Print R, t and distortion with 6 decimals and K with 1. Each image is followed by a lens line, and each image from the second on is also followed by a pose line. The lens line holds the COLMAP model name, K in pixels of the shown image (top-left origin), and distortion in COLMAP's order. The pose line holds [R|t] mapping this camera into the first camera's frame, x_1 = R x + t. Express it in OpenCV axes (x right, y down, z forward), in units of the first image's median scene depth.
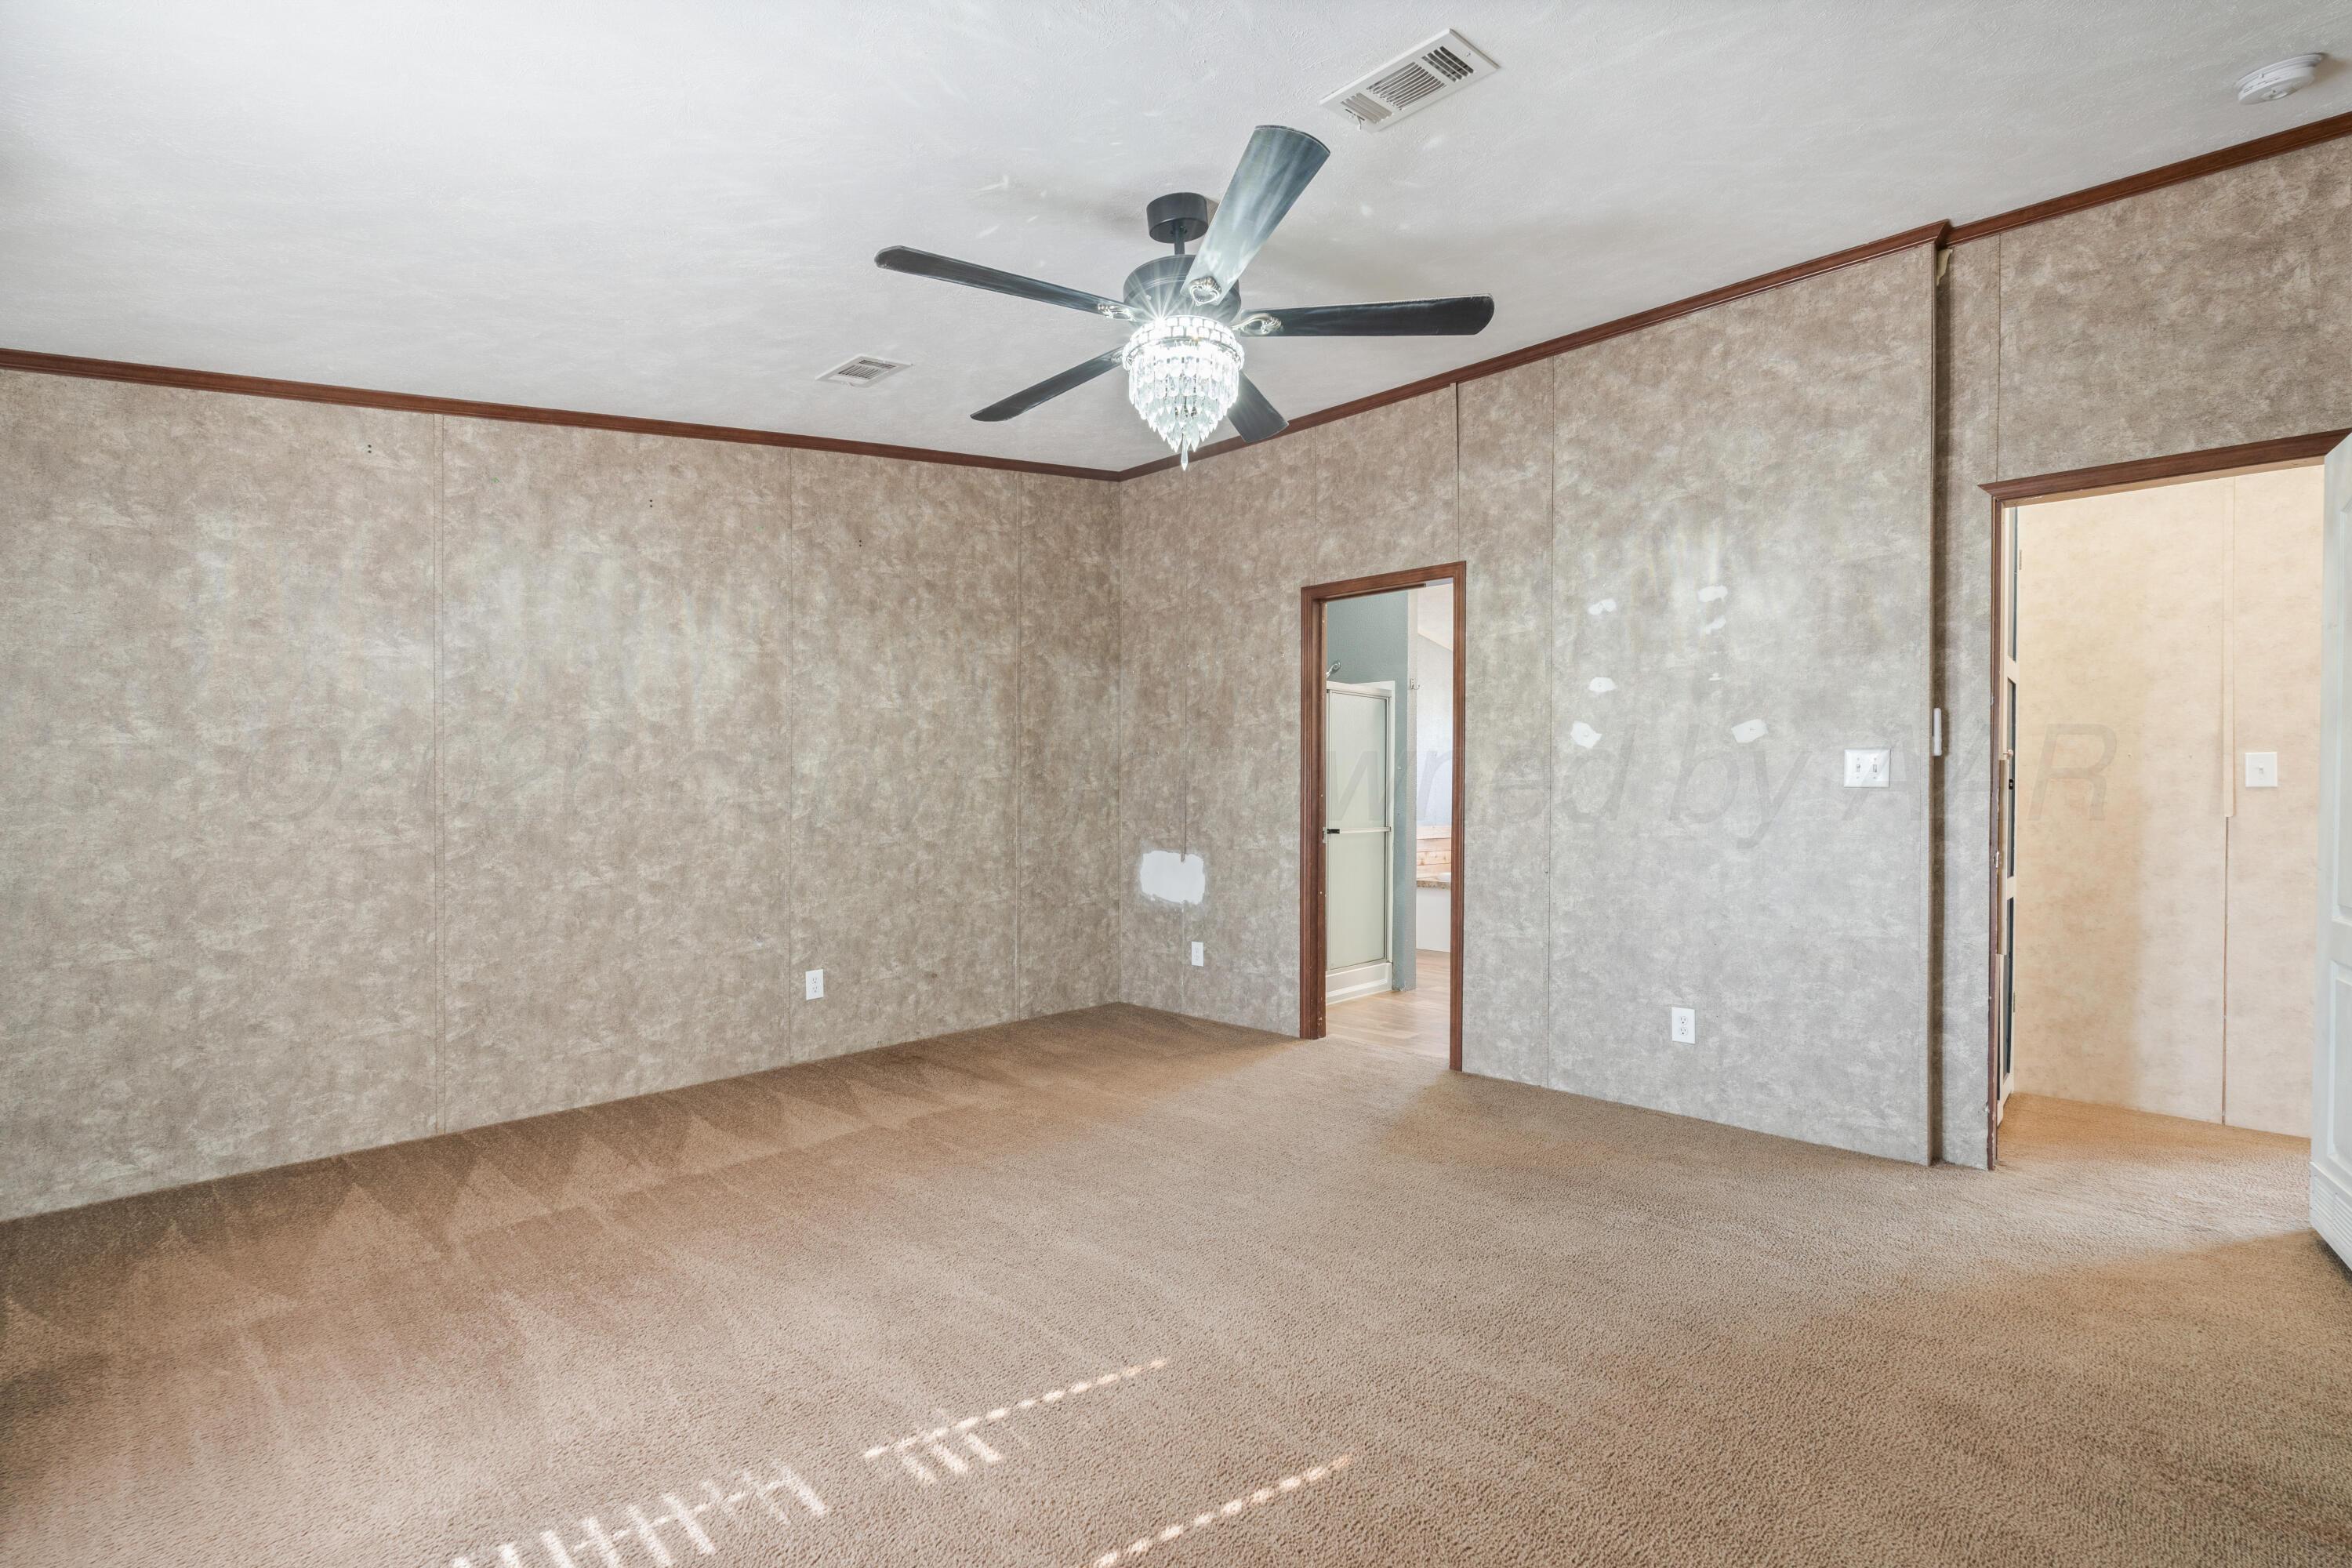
lens RADIAL K [[1037.5, 0, 1177.5], [0, 1037.5, 794.0], [0, 0, 1]] dist [0.000489, 0.000197]
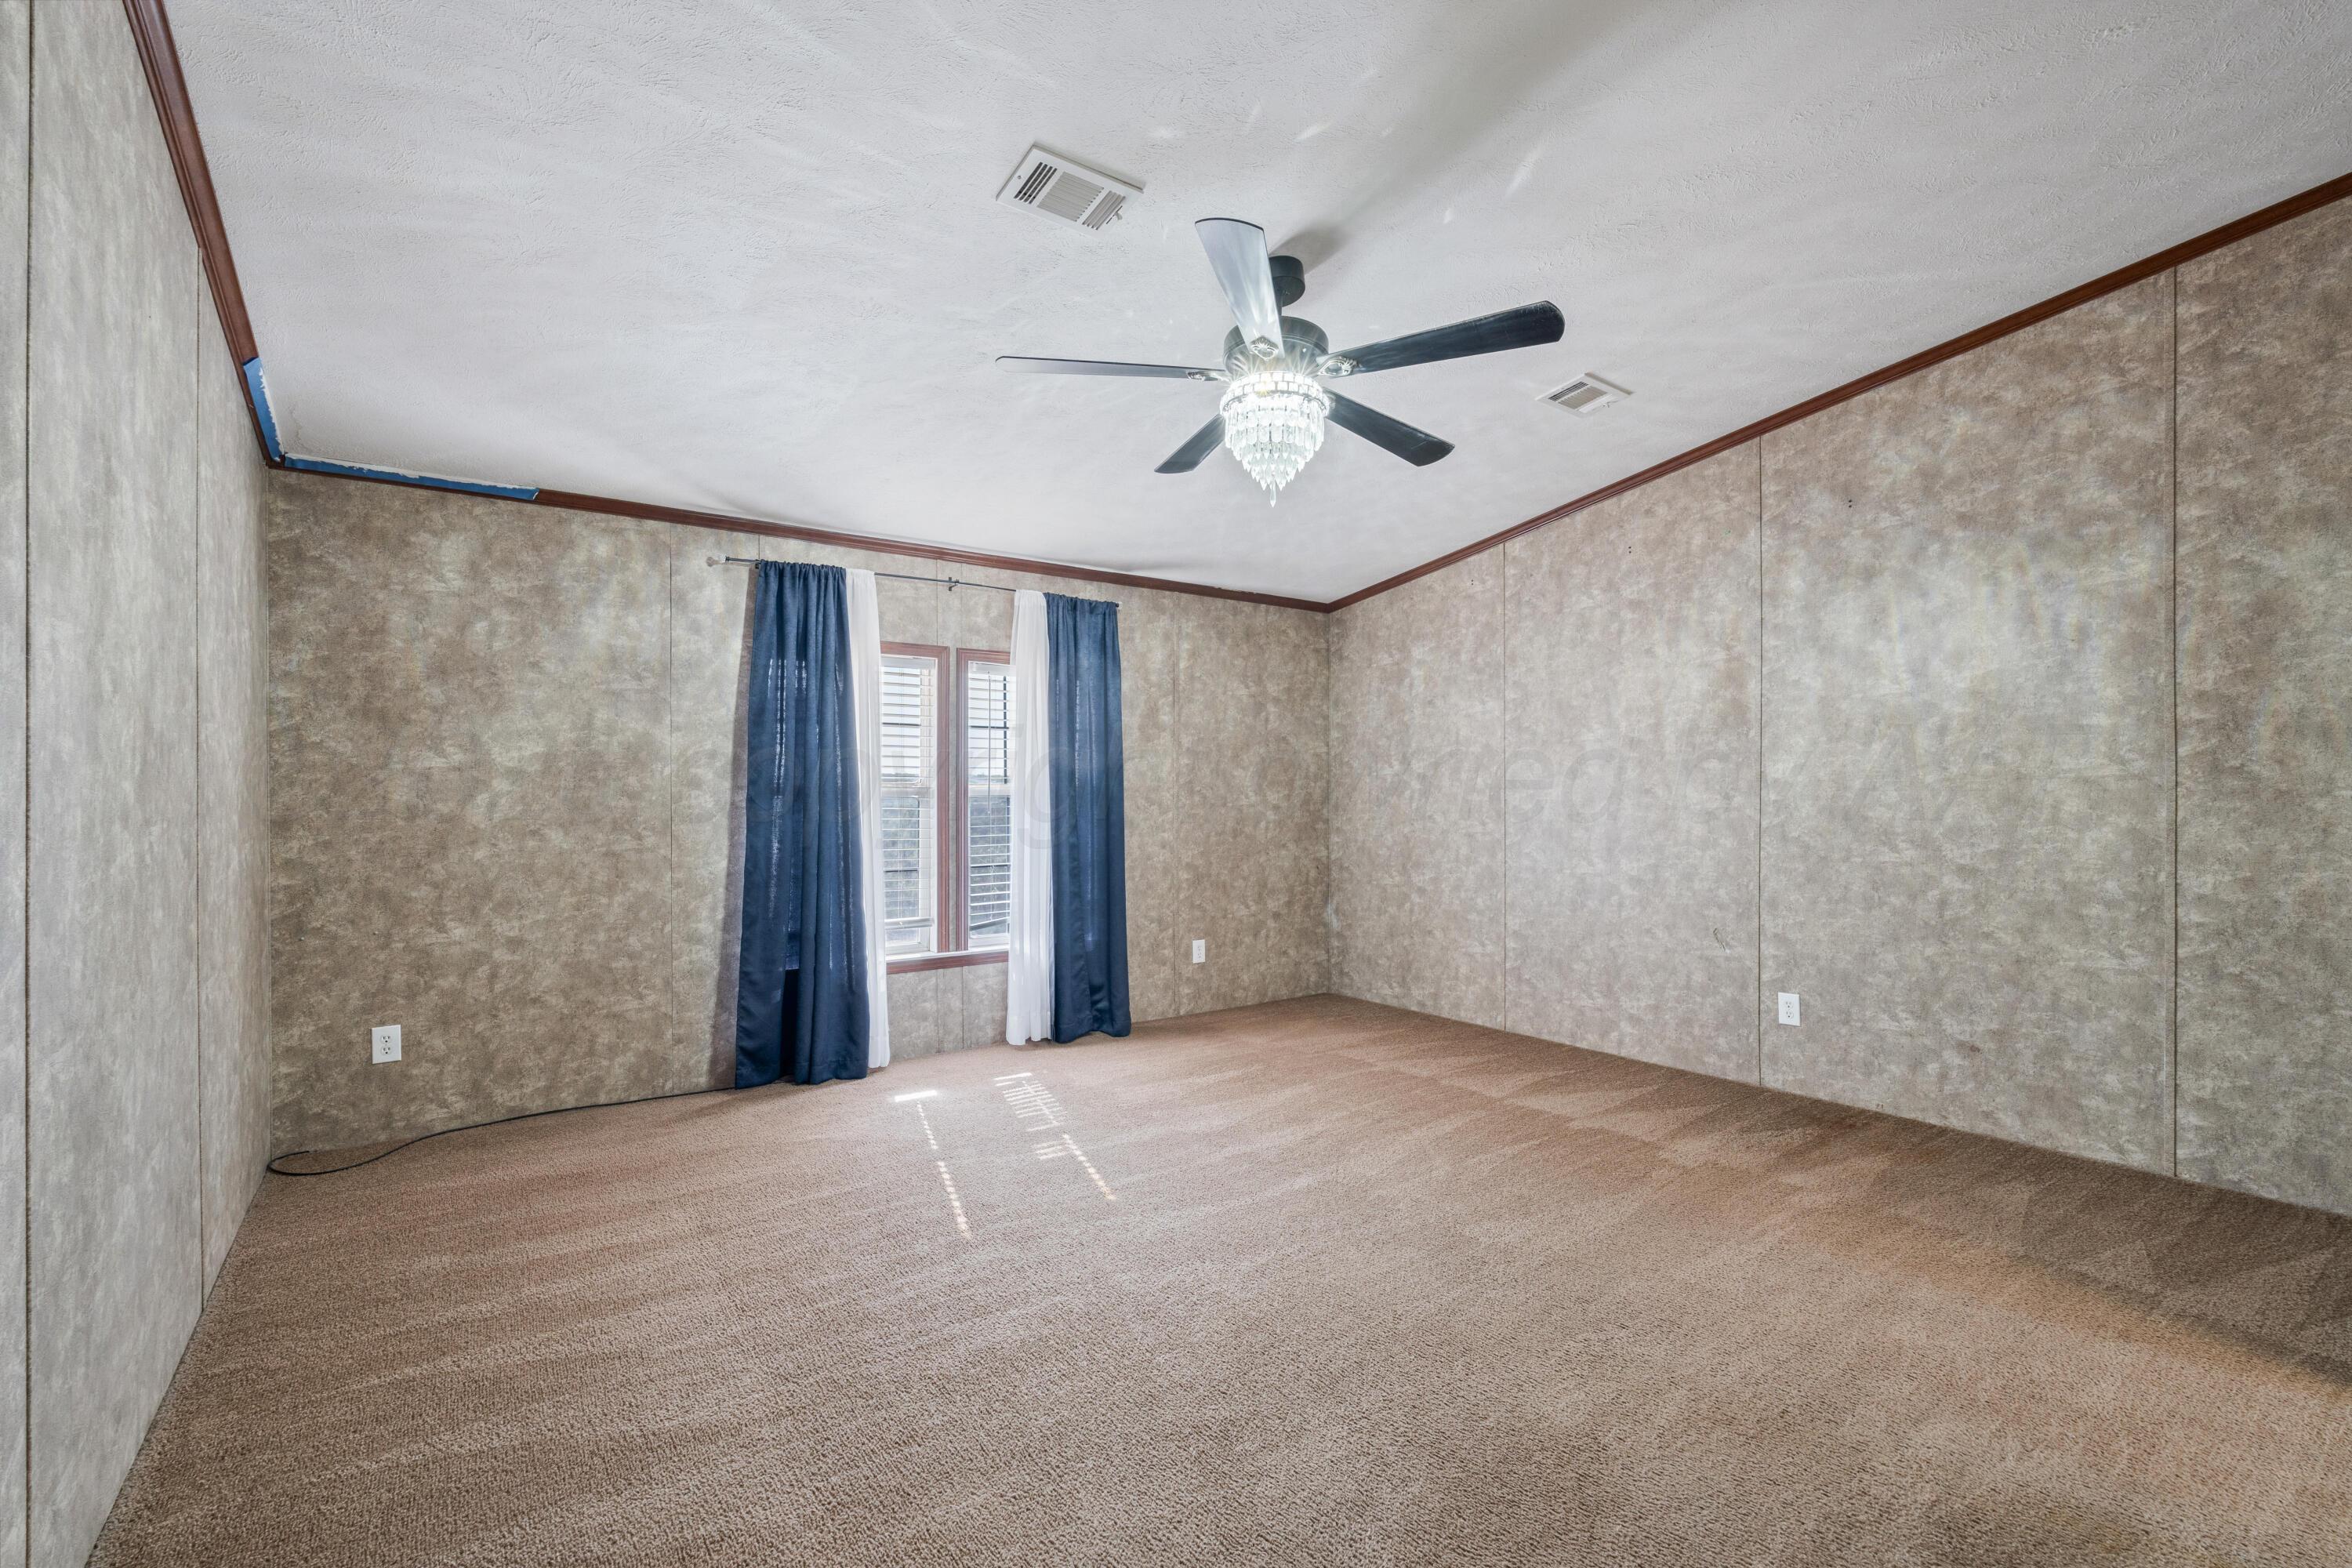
lens RADIAL K [[1037.5, 0, 1177.5], [0, 1037.5, 789.1], [0, 0, 1]] dist [0.000489, 0.000197]
pose [[-0.187796, -0.010606, -0.982151, 0.667428], [-0.003203, 0.999943, -0.010186, 0.001420], [0.982203, 0.001233, -0.187819, 0.661736]]
